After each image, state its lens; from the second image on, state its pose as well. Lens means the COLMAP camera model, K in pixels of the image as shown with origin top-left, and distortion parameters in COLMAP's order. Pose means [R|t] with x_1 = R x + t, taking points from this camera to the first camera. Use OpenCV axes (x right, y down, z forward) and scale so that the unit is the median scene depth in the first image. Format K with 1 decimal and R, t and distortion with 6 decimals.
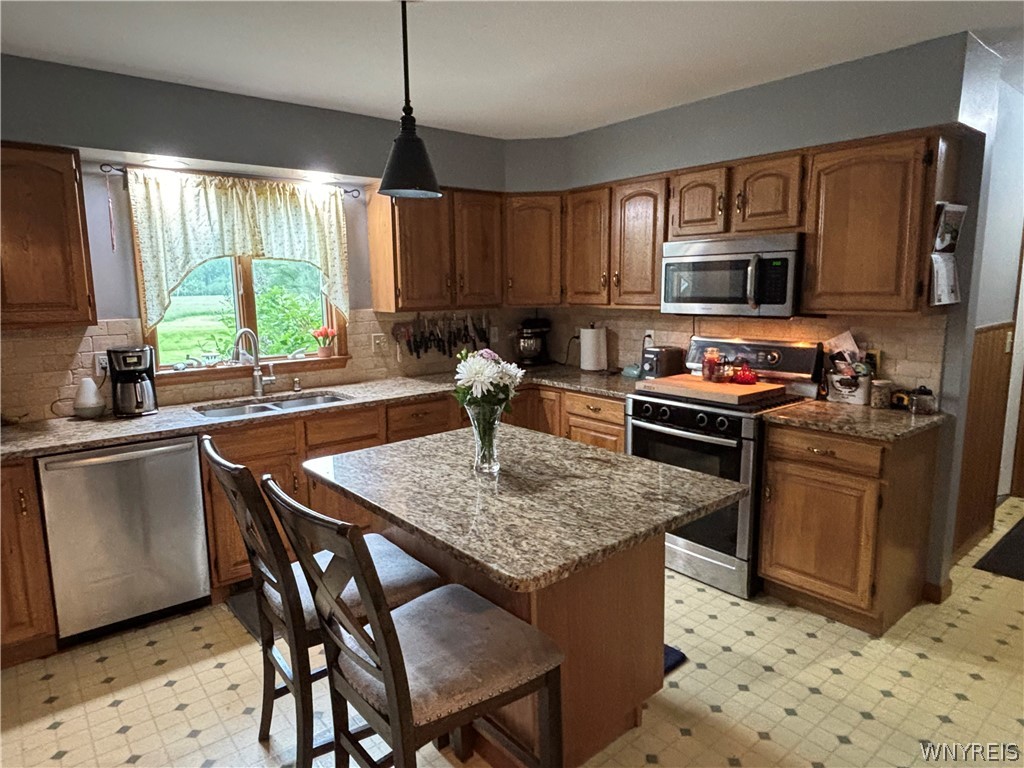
lens RADIAL K [[628.7, 0, 512.9], [0, 628.7, 381.3], [0, 0, 1]] dist [0.005826, 0.000300]
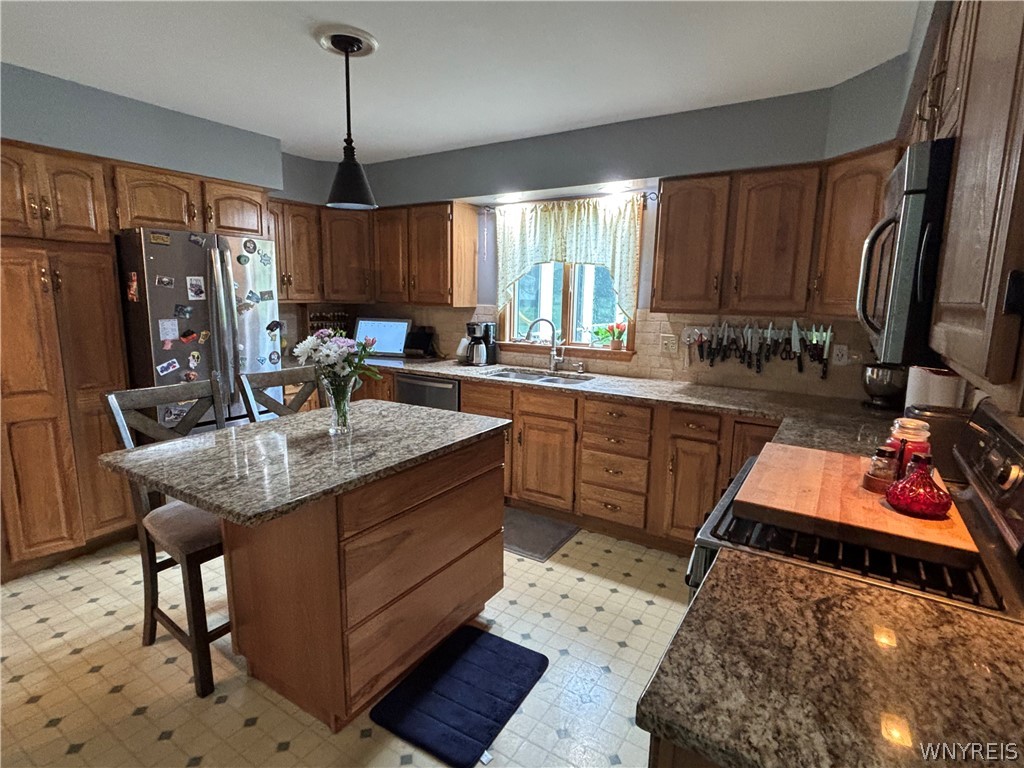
lens RADIAL K [[522.3, 0, 513.4], [0, 522.3, 385.5], [0, 0, 1]] dist [-0.000994, -0.000509]
pose [[0.302097, 0.182793, -0.935587, 0.602163], [-0.162871, 0.976910, 0.138276, -0.084755], [0.939261, 0.110607, 0.324893, 0.600782]]
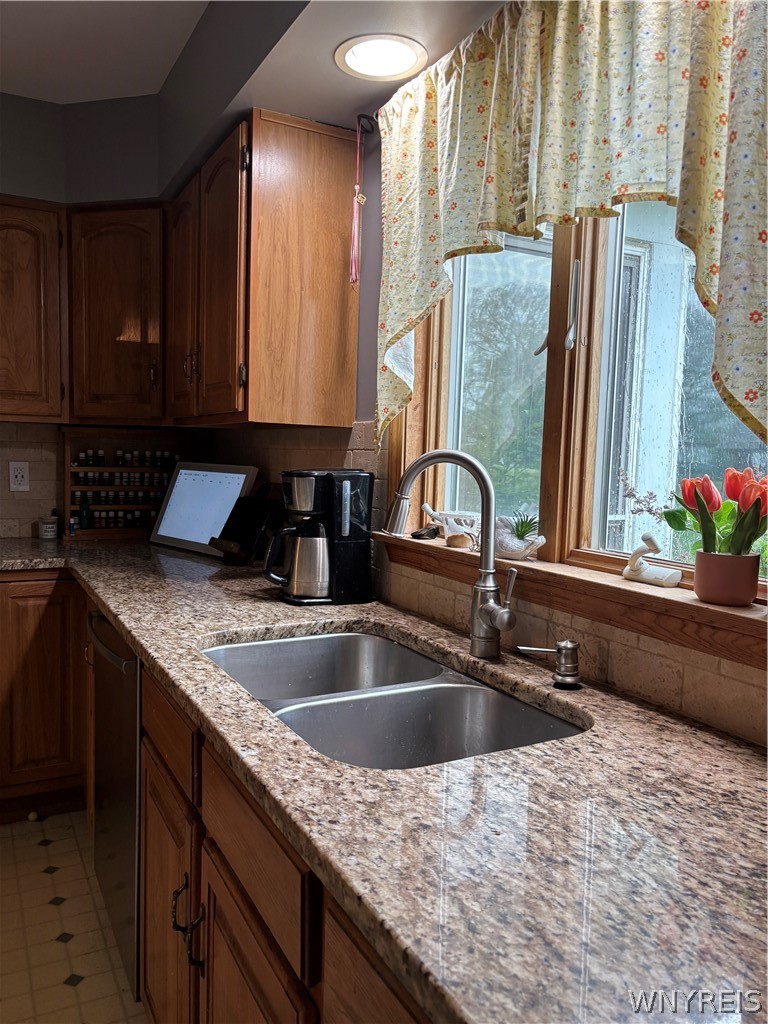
lens RADIAL K [[768.6, 0, 382.7], [0, 768.6, 512.7], [0, 0, 1]] dist [-0.003538, -0.001357]
pose [[-0.203053, 0.078465, -0.976019, -0.001405], [-0.174296, 0.977969, 0.114883, -0.089605], [0.963530, 0.193443, -0.184903, 1.044593]]
